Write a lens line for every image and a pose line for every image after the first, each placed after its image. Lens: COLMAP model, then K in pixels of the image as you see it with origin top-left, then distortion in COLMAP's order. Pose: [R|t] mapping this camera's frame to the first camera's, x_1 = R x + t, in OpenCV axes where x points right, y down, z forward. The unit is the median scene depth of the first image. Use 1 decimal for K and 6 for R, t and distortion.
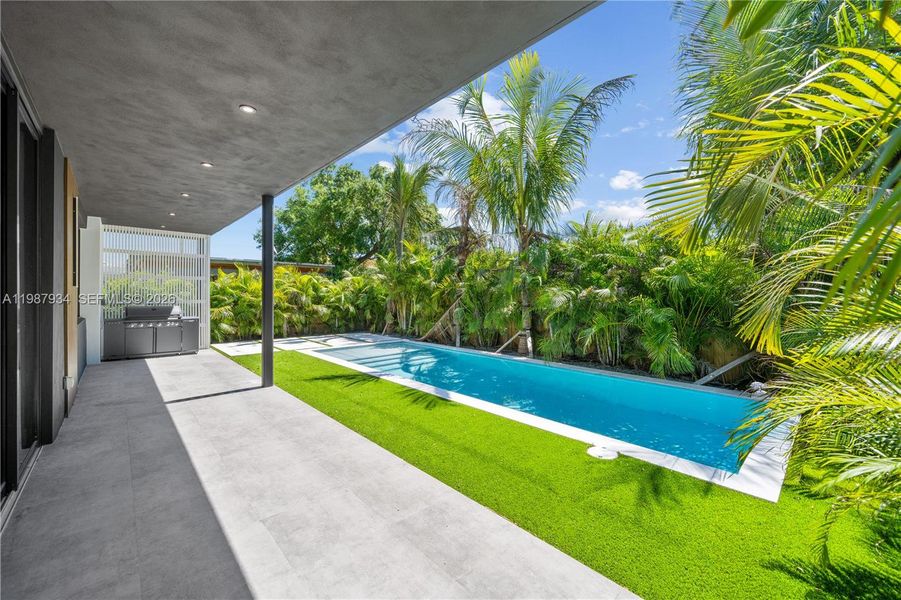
lens RADIAL K [[361.1, 0, 455.5], [0, 361.1, 299.9], [0, 0, 1]] dist [-0.009528, 0.000676]
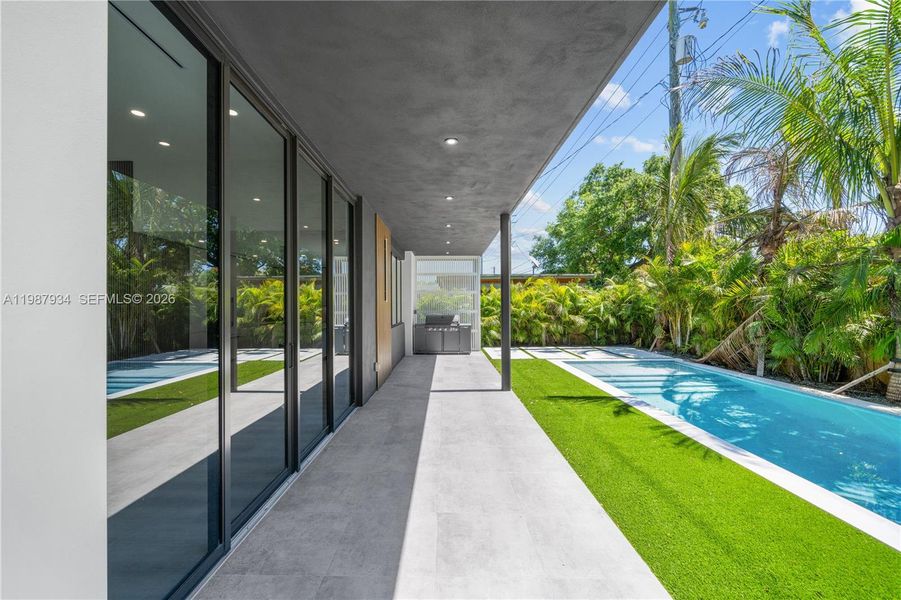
lens RADIAL K [[361.1, 0, 459.2], [0, 361.1, 306.4], [0, 0, 1]] dist [-0.009528, 0.000676]
pose [[0.717851, -0.004454, -0.696182, 0.087058], [-0.002385, 0.999958, -0.008858, -0.001474], [0.696192, 0.008019, 0.717811, 0.081969]]
